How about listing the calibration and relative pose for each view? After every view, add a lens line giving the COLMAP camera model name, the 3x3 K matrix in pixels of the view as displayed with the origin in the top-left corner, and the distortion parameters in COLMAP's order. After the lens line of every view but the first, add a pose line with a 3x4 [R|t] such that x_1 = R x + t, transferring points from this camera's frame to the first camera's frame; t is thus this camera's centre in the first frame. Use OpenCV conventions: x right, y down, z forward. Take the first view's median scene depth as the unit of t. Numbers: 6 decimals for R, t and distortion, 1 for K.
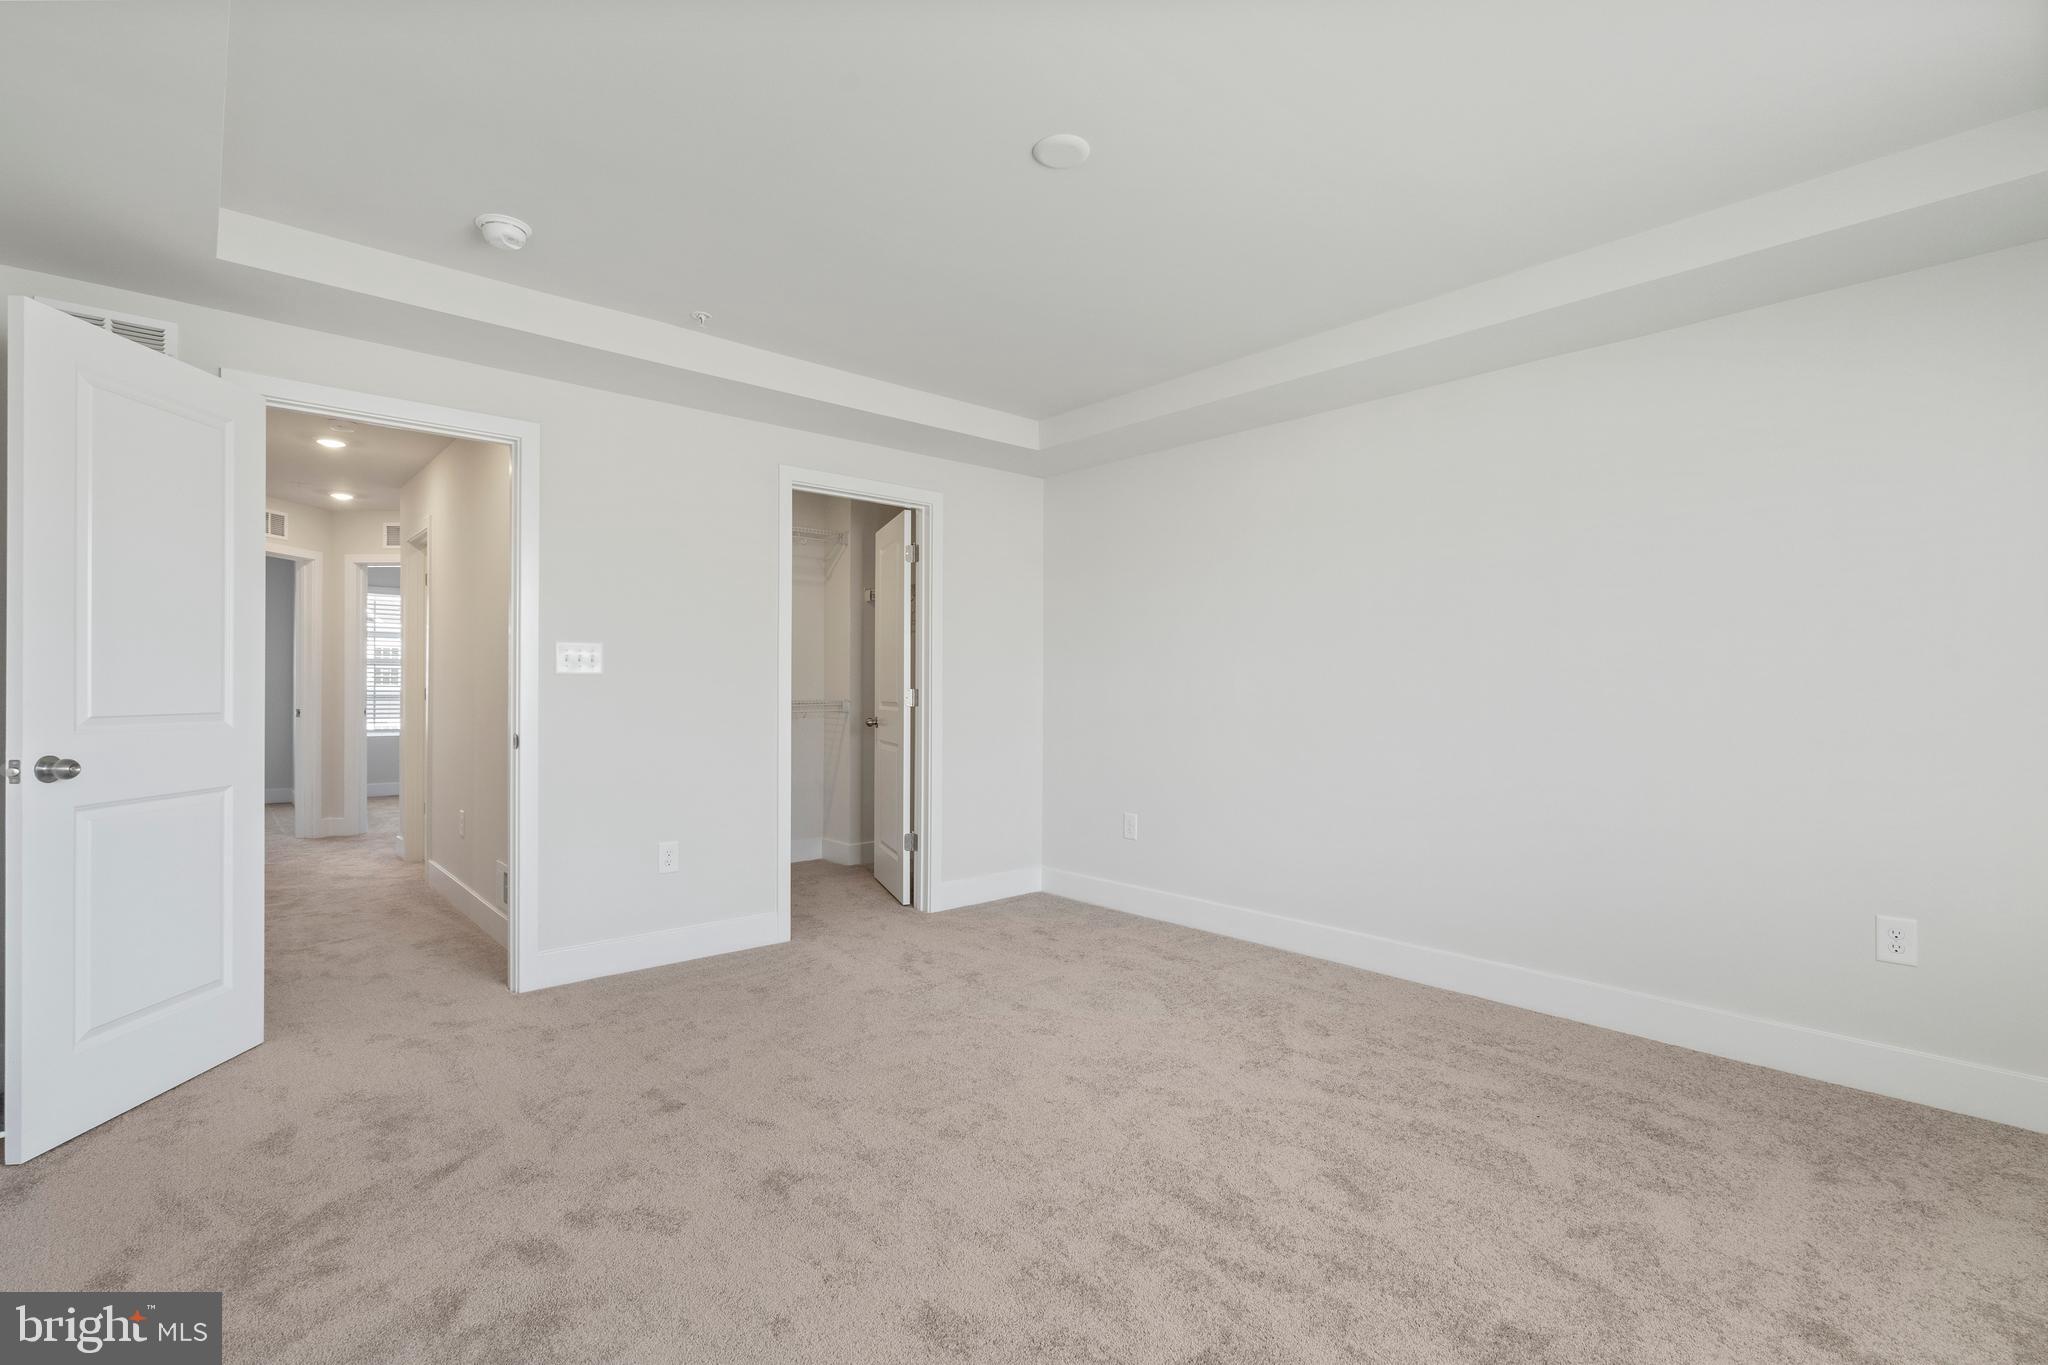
lens RADIAL K [[933.7, 0, 1019.6], [0, 933.7, 684.8], [0, 0, 1]] dist [-0.002268, -0.000567]
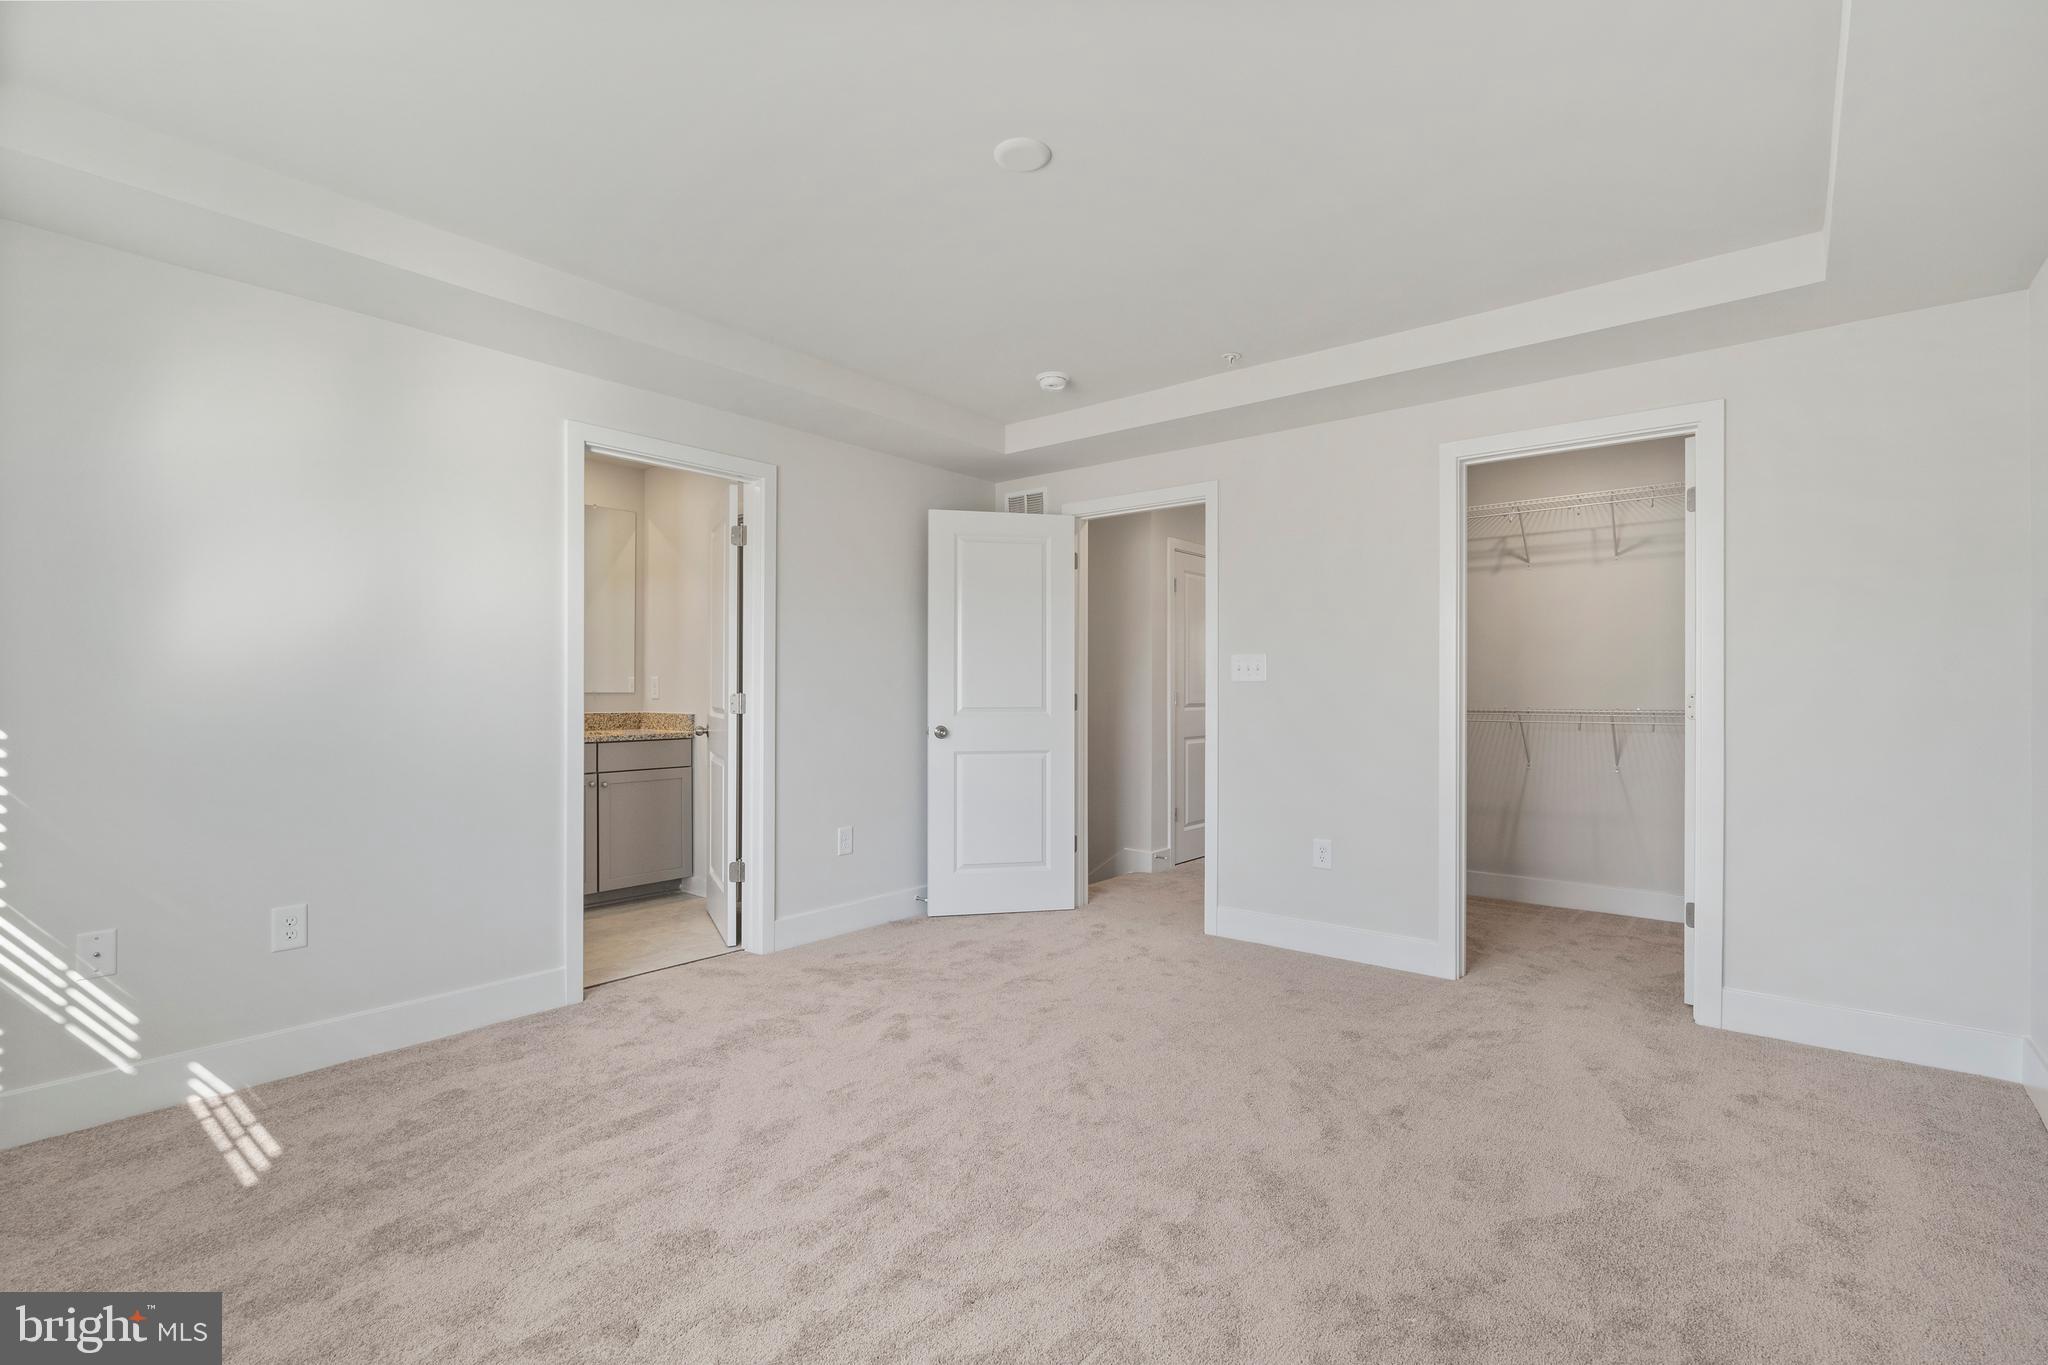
lens RADIAL K [[933.7, 0, 1025.5], [0, 933.7, 684.2], [0, 0, 1]] dist [-0.002268, -0.000567]
pose [[0.147014, -0.013038, -0.989049, 0.685669], [0.003763, 0.999913, -0.012622, 0.006665], [0.989127, -0.001866, 0.147050, 0.572021]]
